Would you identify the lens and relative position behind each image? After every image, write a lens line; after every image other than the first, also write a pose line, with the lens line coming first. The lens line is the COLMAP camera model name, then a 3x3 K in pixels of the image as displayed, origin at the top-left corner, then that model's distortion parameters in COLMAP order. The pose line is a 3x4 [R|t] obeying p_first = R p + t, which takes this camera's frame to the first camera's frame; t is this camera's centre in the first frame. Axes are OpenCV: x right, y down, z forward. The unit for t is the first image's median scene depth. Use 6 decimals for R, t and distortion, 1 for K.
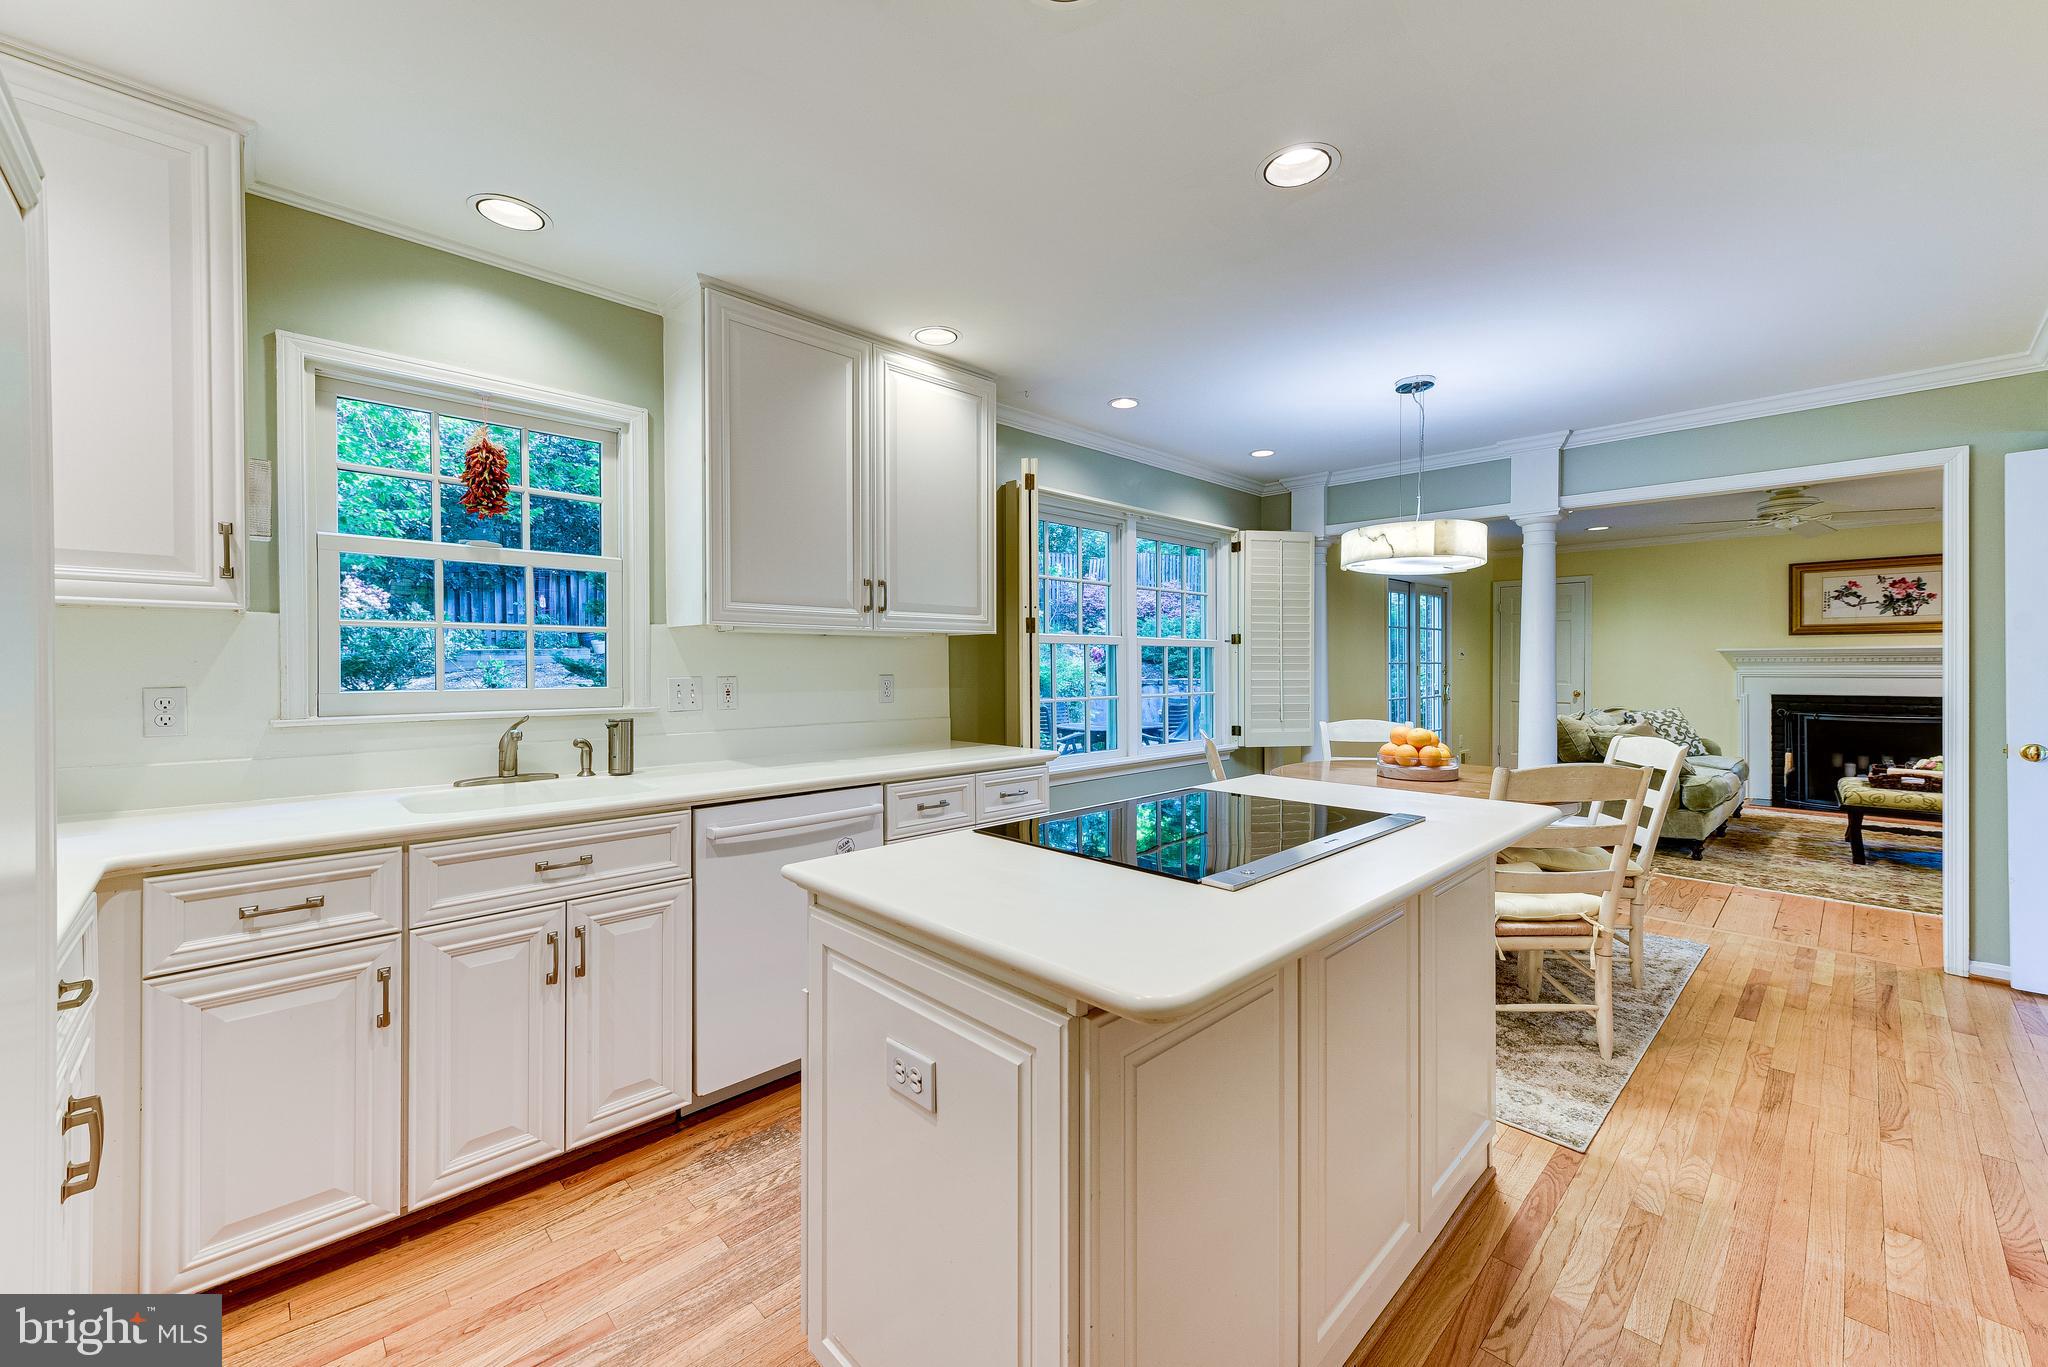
lens RADIAL K [[809.5, 0, 1027.8], [0, 809.5, 675.7], [0, 0, 1]] dist [0.010989, -0.000249]
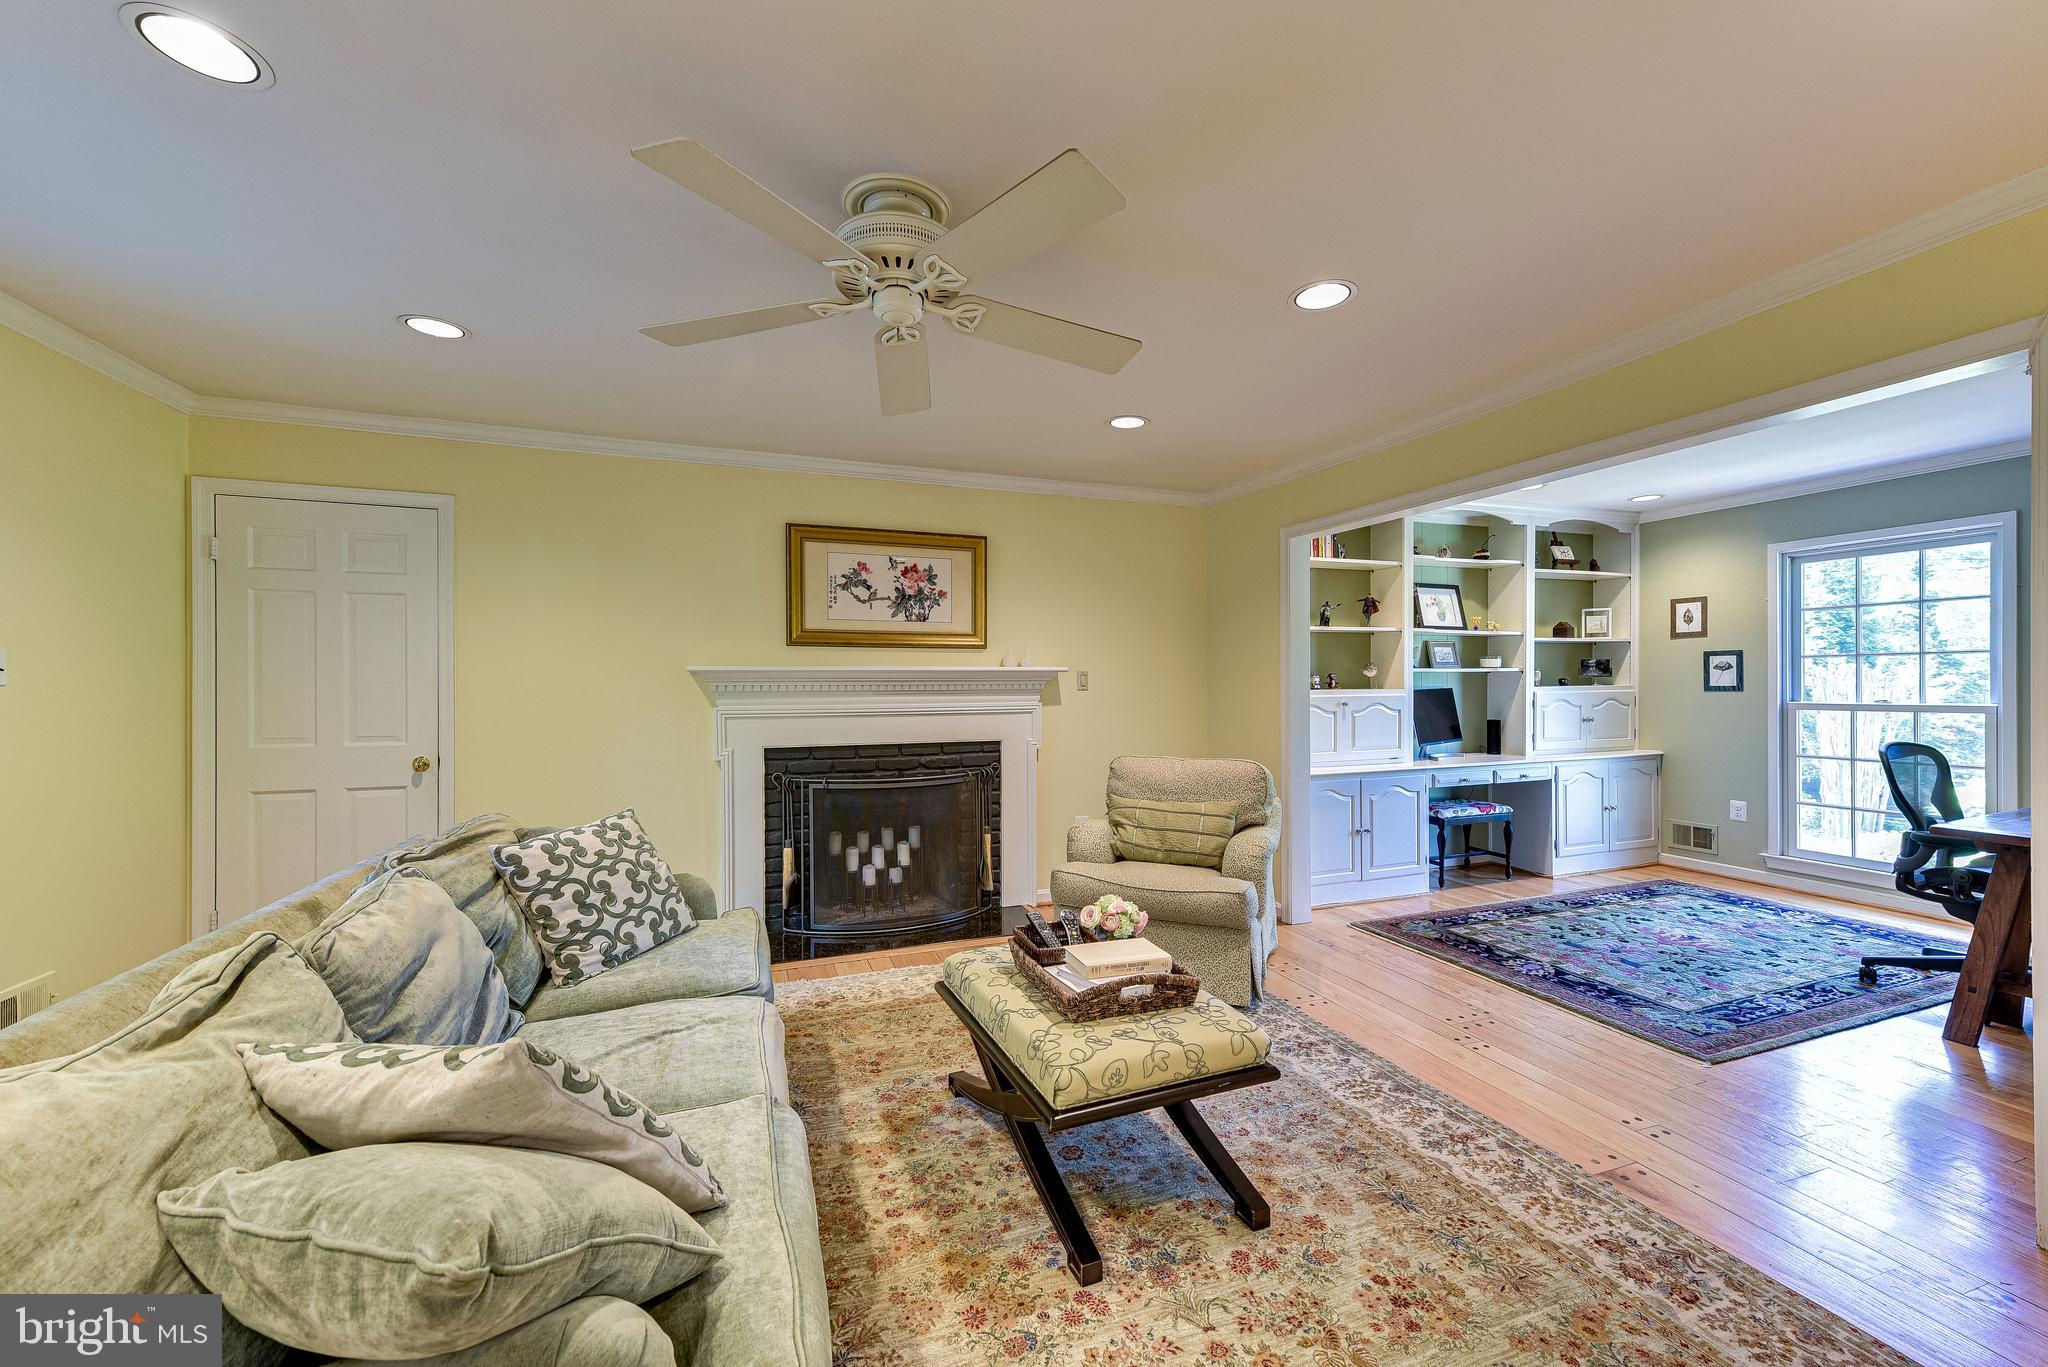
lens RADIAL K [[809.5, 0, 1027.8], [0, 809.5, 675.7], [0, 0, 1]] dist [0.010989, -0.000249]
pose [[0.404733, 0.007902, 0.914401, 0.492485], [0.013459, 0.999803, -0.014597, -0.017911], [-0.914336, 0.018214, 0.404547, 0.634329]]
